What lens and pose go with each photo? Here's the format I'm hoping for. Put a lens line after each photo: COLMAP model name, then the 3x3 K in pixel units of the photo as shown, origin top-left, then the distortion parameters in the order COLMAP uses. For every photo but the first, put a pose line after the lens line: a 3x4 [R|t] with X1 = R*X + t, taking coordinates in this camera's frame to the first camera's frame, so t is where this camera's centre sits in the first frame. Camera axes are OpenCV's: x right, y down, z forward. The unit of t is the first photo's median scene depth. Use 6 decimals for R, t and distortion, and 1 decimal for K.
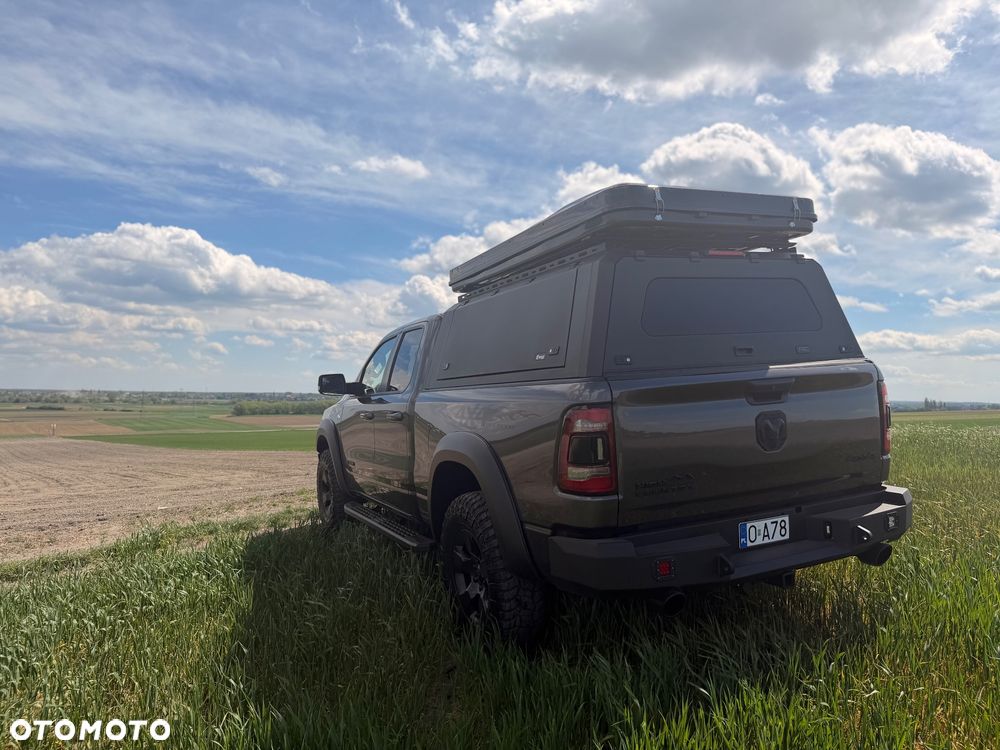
lens RADIAL K [[706.8, 0, 500.1], [0, 706.8, 376.0], [0, 0, 1]] dist [0.032147, -0.047536]
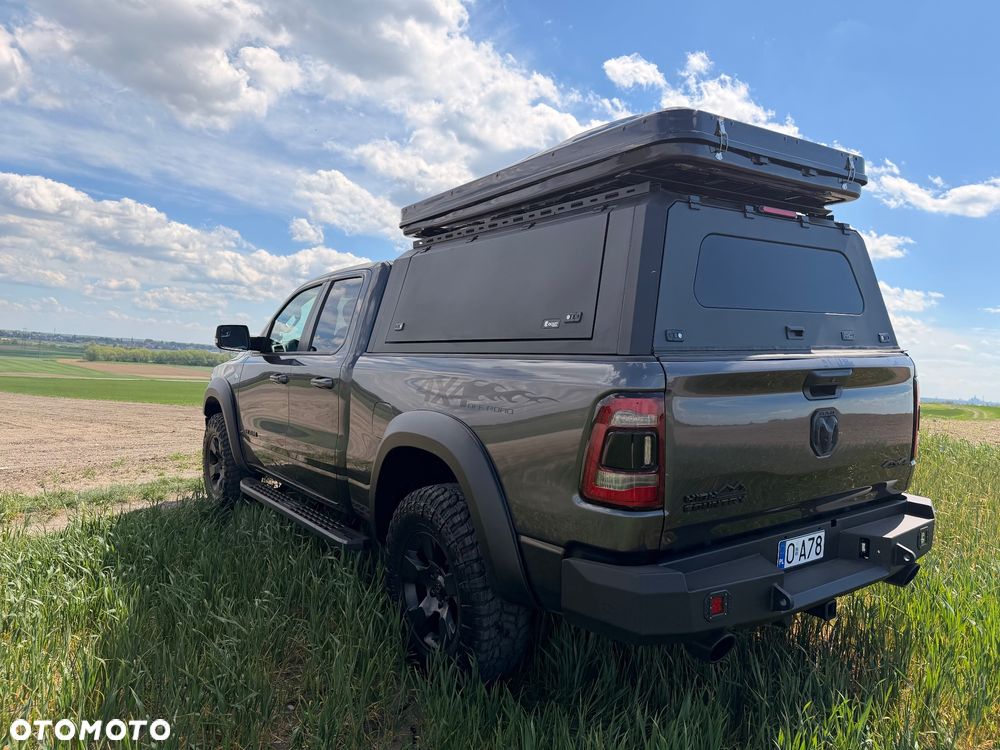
lens RADIAL K [[706.8, 0, 499.7], [0, 706.8, 378.8], [0, 0, 1]] dist [0.032147, -0.047536]
pose [[0.984172, 0.054848, 0.168514, -0.120840], [-0.063794, 0.996802, 0.048134, -0.000235], [-0.165335, -0.058123, 0.984523, 0.226517]]
